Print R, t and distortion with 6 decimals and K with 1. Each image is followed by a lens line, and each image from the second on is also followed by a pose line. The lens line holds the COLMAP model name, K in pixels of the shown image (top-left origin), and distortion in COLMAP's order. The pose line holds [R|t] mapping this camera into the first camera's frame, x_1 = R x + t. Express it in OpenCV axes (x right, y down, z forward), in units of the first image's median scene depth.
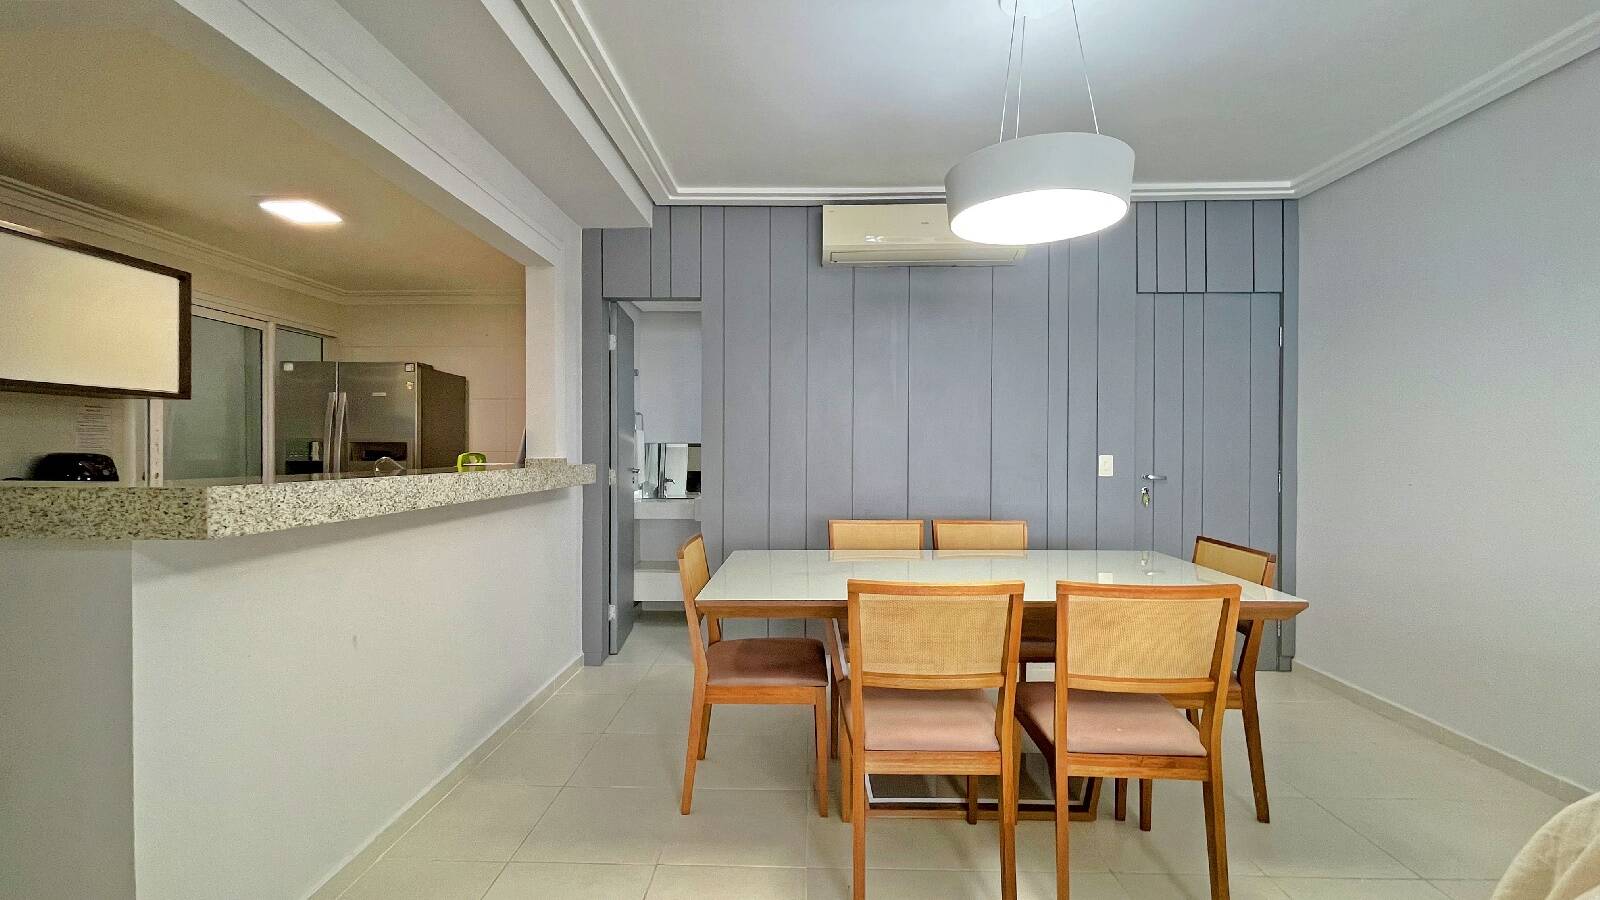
lens RADIAL K [[654.0, 0, 795.6], [0, 654.0, 450.4], [0, 0, 1]] dist [-0.001339, -0.000052]
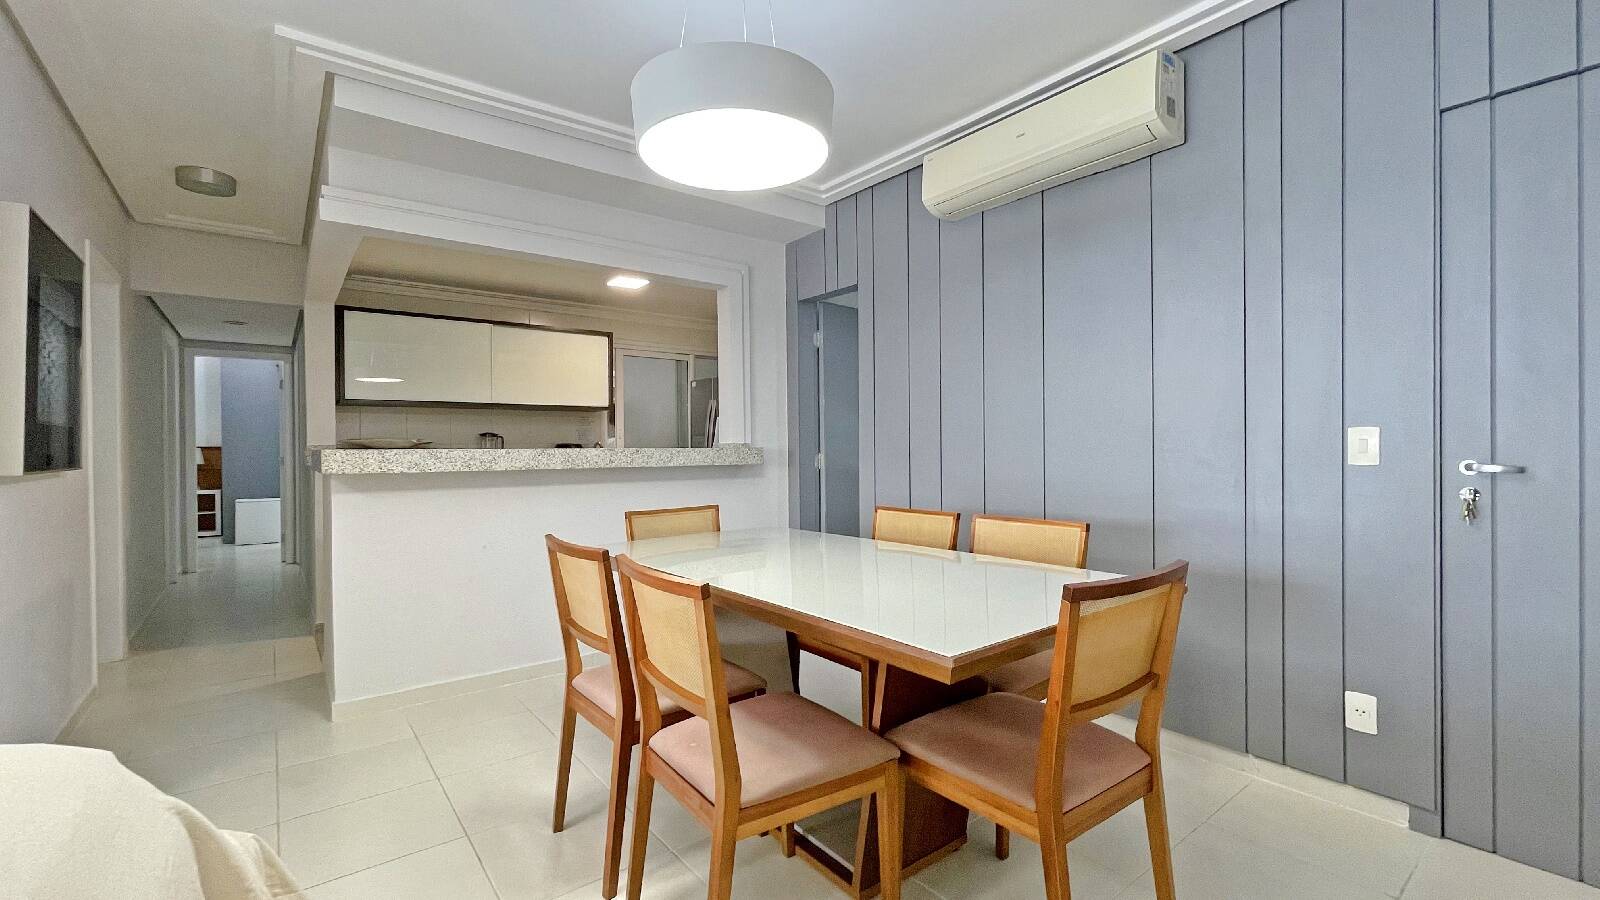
lens RADIAL K [[666.3, 0, 795.5], [0, 666.3, 447.4], [0, 0, 1]] dist [0.000908, -0.000197]
pose [[0.639384, -0.006403, -0.768861, 0.614699], [0.006253, 0.999976, -0.003128, 0.022843], [0.768862, -0.002808, 0.639408, 0.274981]]
